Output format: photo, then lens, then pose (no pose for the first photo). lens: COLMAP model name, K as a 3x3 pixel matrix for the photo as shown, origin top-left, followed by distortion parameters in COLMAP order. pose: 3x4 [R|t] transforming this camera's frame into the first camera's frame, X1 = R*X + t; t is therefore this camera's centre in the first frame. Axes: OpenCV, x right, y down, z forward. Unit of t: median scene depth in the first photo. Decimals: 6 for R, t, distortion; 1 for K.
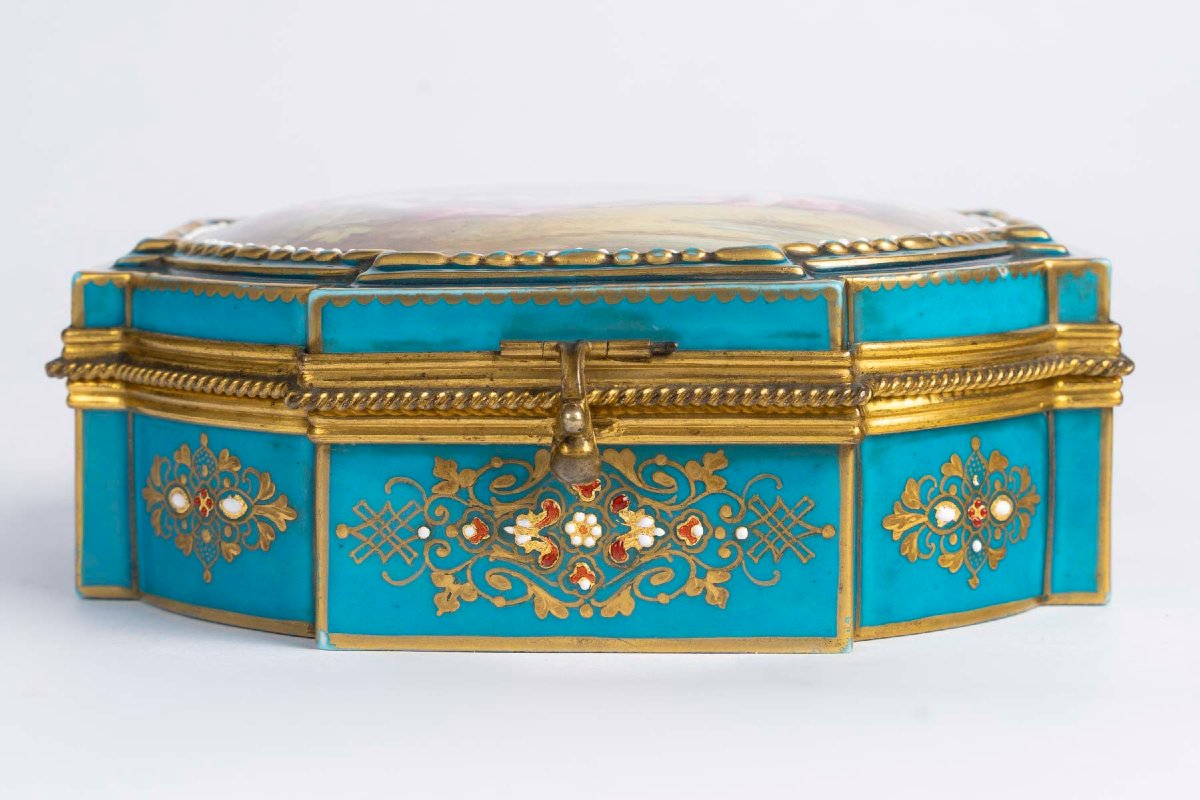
lens RADIAL K [[2690.0, 0, 600.0], [0, 2690.0, 400.0], [0, 0, 1]] dist [0.012205, -0.153572]
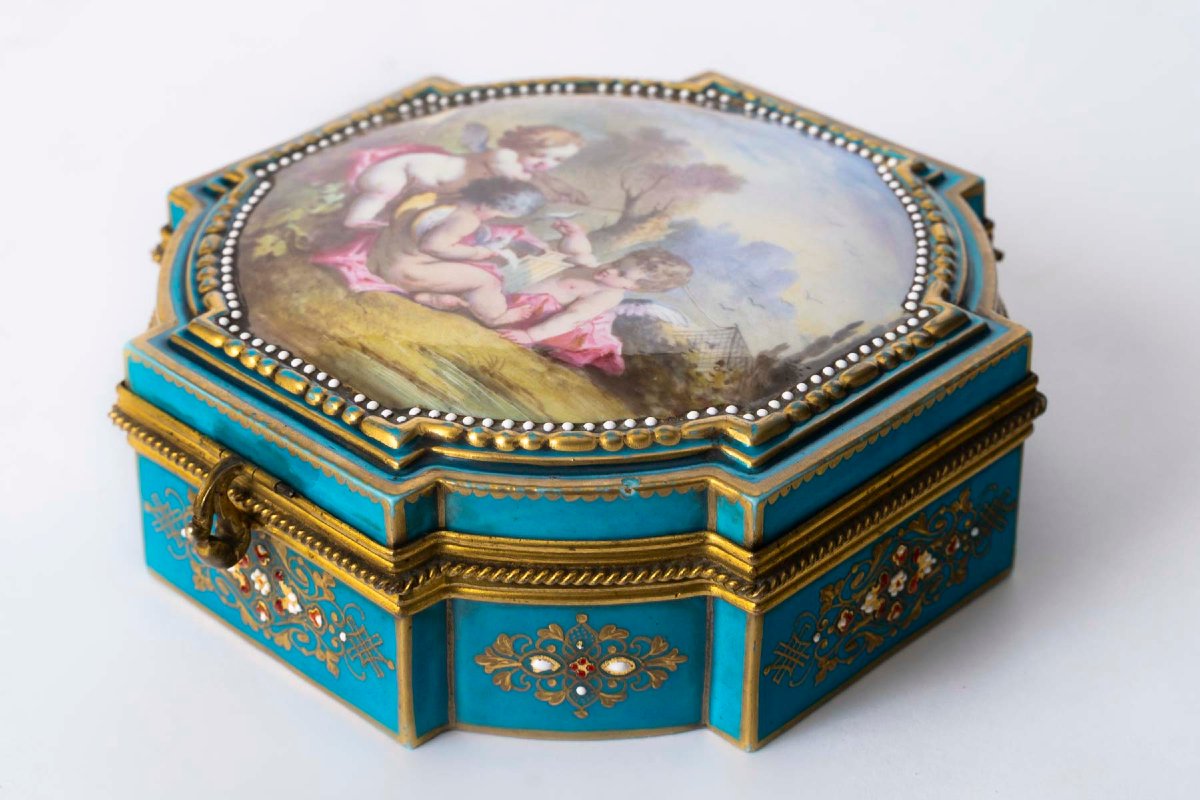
lens RADIAL K [[2690.0, 0, 600.0], [0, 2690.0, 400.0], [0, 0, 1]] dist [0.012205, -0.153572]
pose [[0.730419, 0.368732, -0.574913, 0.813119], [-0.072927, 0.879040, 0.471137, -0.640402], [0.679095, -0.302200, 0.668958, 0.279897]]
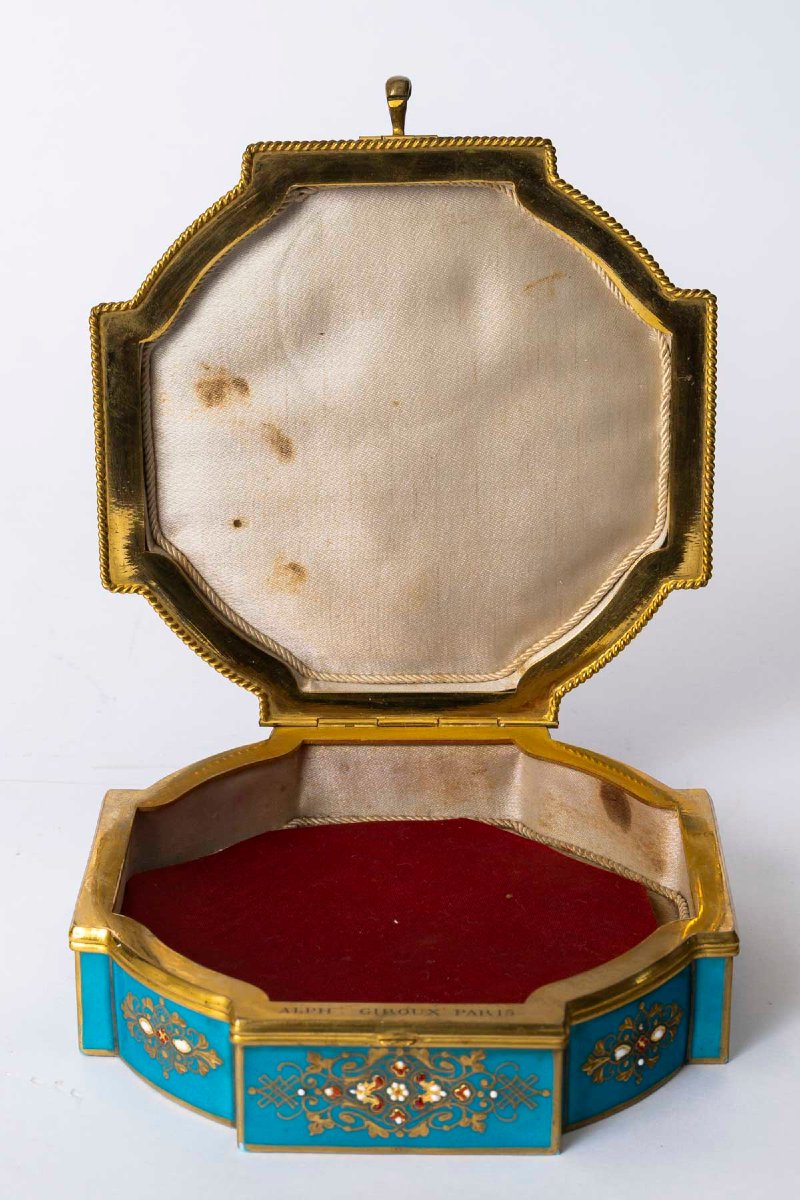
lens RADIAL K [[2690.0, 0, 400.0], [0, 2690.0, 600.0], [0, 0, 1]] dist [0.012205, -0.153572]
pose [[0.999962, -0.002160, -0.008502, 0.009941], [0.004476, 0.959199, 0.282695, -0.708391], [0.007544, -0.282722, 0.959172, -0.500779]]
